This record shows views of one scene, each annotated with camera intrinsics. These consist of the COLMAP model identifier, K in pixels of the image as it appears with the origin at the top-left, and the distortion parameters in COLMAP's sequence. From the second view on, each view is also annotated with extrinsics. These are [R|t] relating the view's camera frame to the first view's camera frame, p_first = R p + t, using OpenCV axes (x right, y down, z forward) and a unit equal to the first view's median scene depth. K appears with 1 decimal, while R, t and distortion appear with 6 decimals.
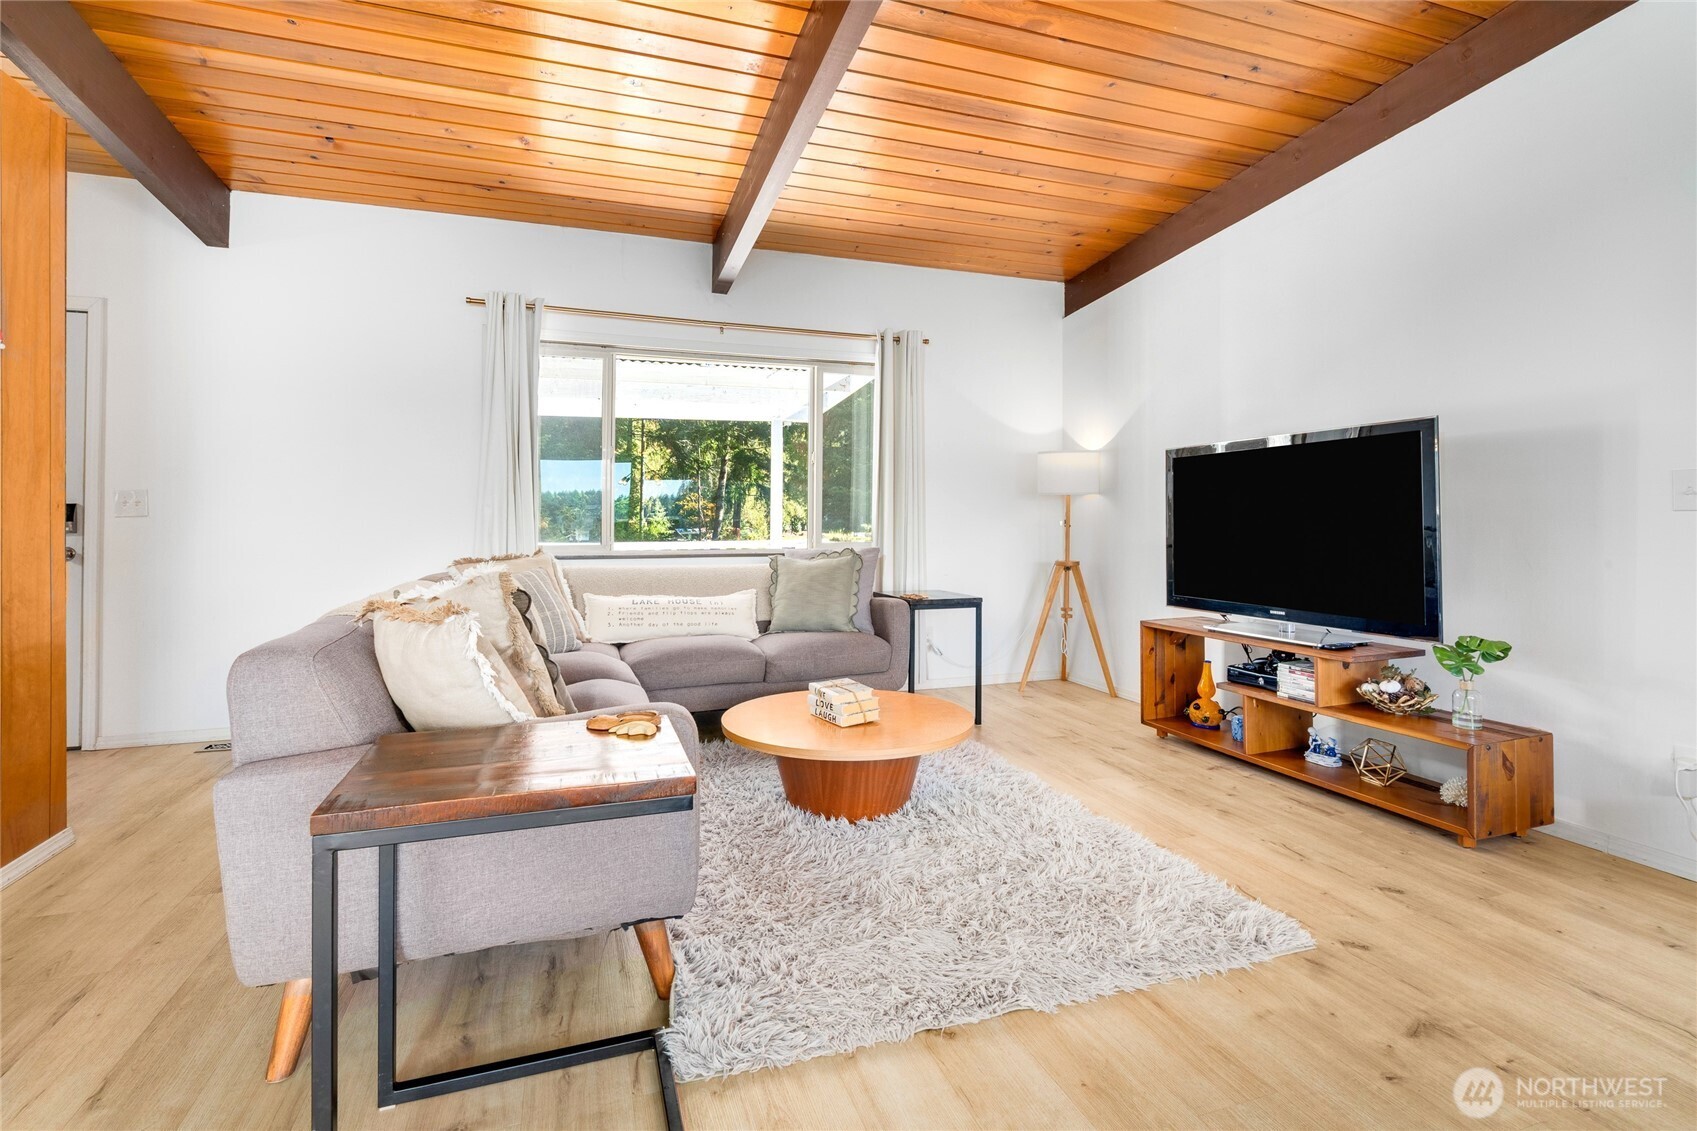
lens RADIAL K [[799.1, 0, 848.2], [0, 799.1, 517.2], [0, 0, 1]] dist [-0.002462, 0.000720]
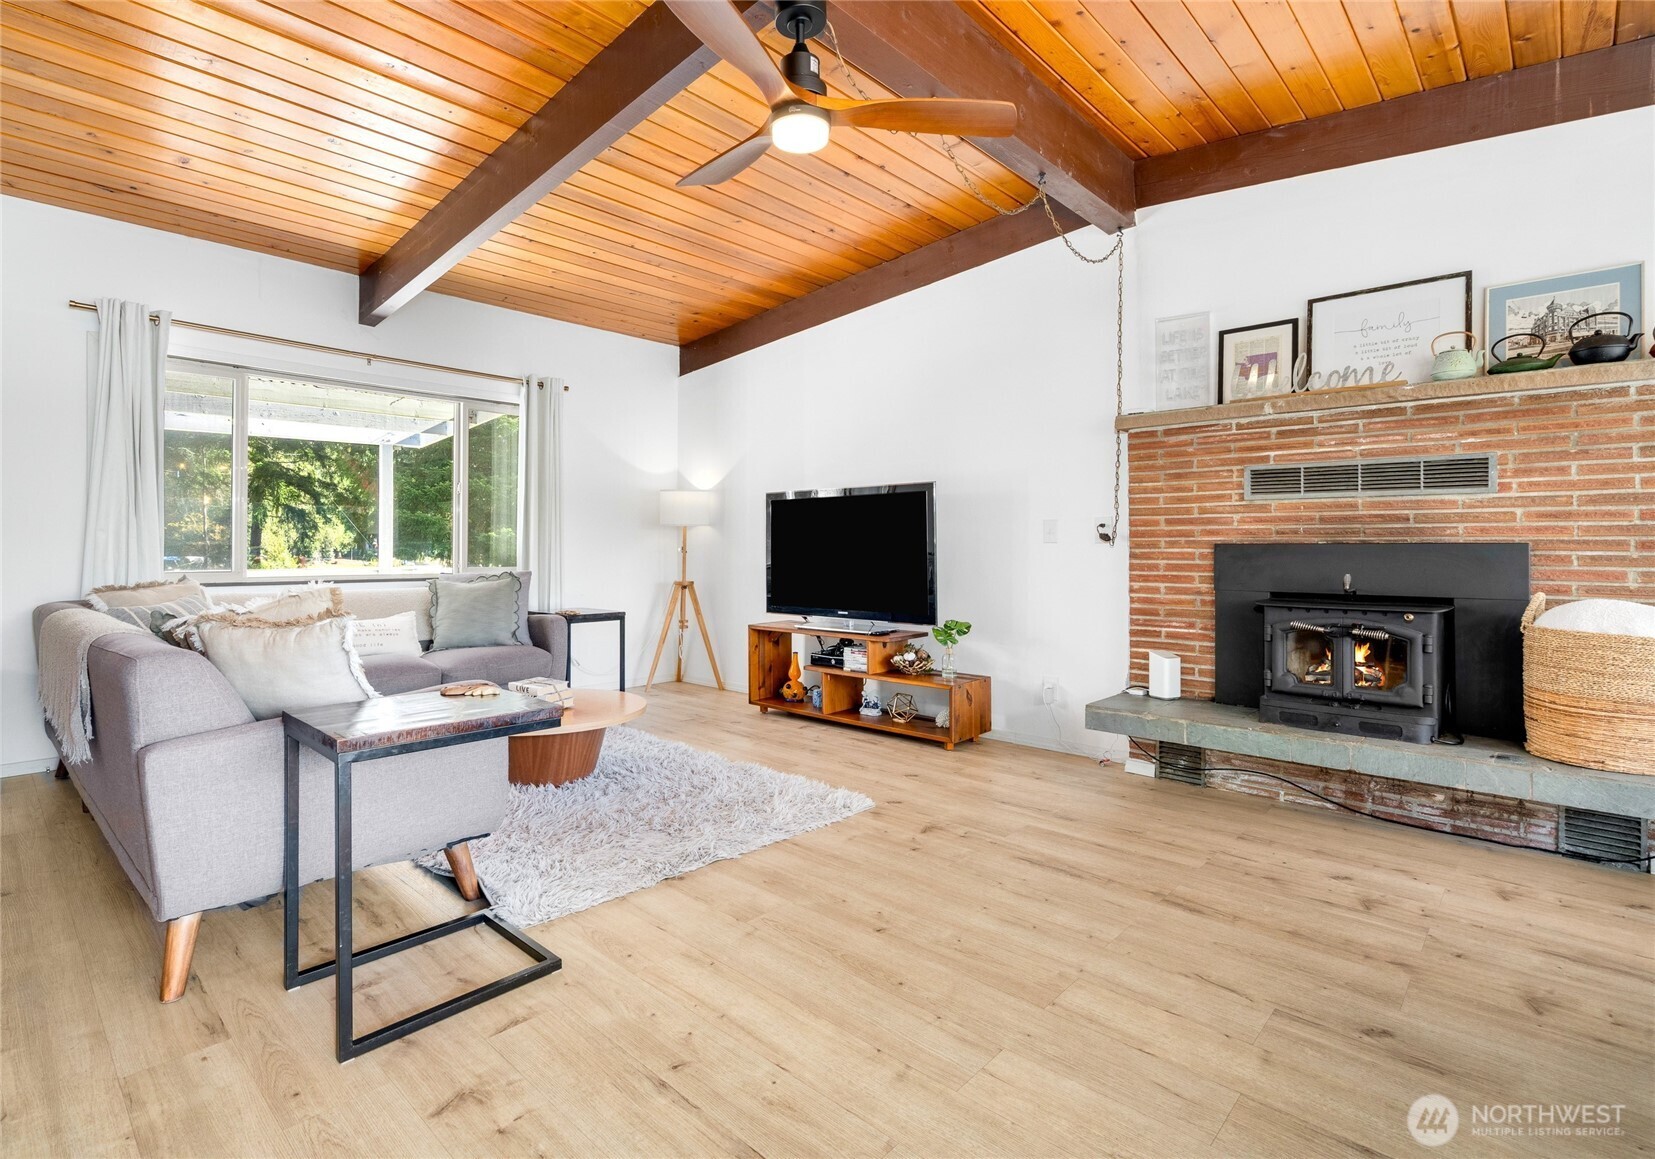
lens RADIAL K [[814.8, 0, 823.7], [0, 814.8, 539.3], [0, 0, 1]] dist [0.001424, 0.000536]
pose [[0.876232, 0.007421, 0.481833, -0.189382], [-0.004670, 0.999965, -0.006907, -0.001063], [-0.481868, 0.003802, 0.876236, -0.251241]]
